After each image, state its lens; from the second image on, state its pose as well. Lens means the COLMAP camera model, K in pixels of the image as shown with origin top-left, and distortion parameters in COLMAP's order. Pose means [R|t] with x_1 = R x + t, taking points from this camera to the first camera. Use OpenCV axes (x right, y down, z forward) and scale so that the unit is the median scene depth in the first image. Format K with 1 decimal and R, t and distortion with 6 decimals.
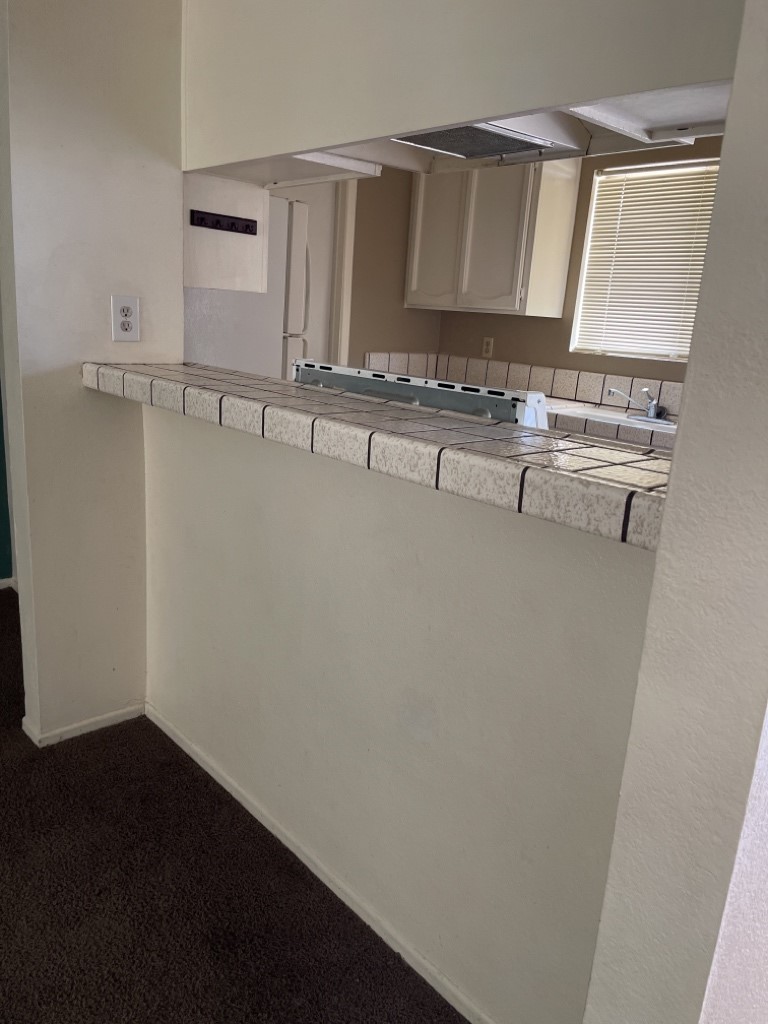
lens RADIAL K [[771.1, 0, 384.0], [0, 771.1, 512.0], [0, 0, 1]] dist [0.075516, -0.099327]
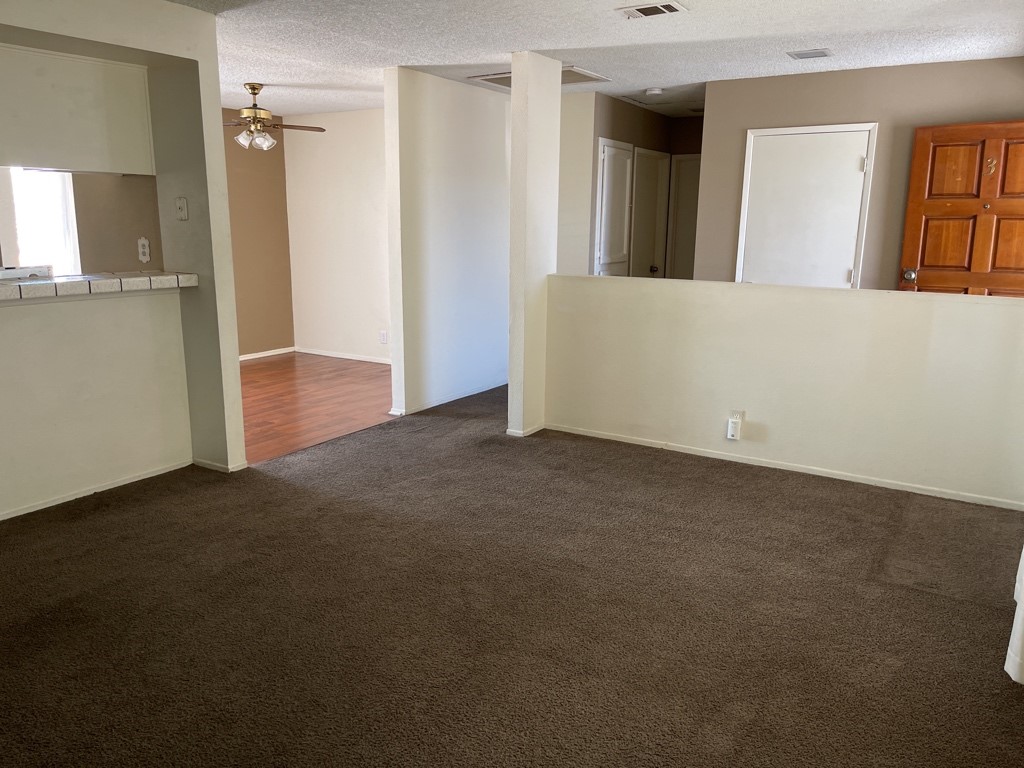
lens RADIAL K [[771.1, 0, 512.0], [0, 771.1, 384.0], [0, 0, 1]] dist [0.075516, -0.099327]
pose [[-0.289211, -0.268835, 0.918741, -1.064710], [0.207584, 0.919305, 0.334346, -0.129191], [-0.934487, 0.287412, -0.210067, 0.074414]]
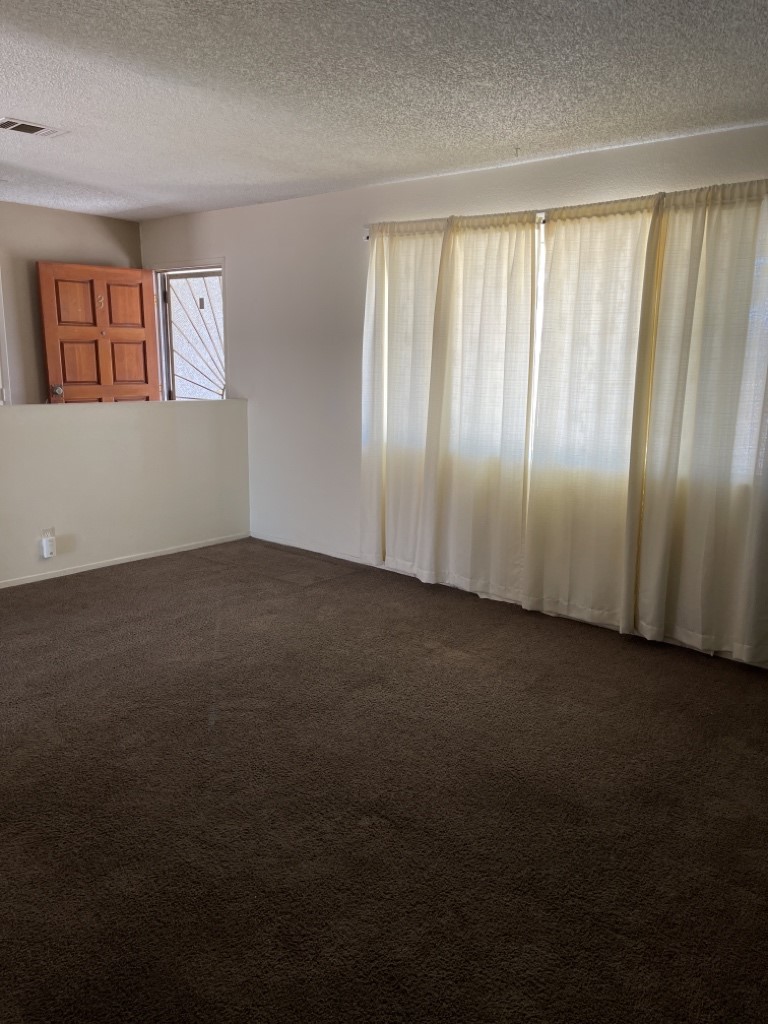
lens RADIAL K [[771.1, 0, 384.0], [0, 771.1, 512.0], [0, 0, 1]] dist [0.075516, -0.099327]
pose [[-0.988142, -0.057934, -0.142194, -0.428488], [-0.114306, 0.895886, 0.429328, -0.235403], [0.102517, 0.440491, -0.891885, 0.655752]]
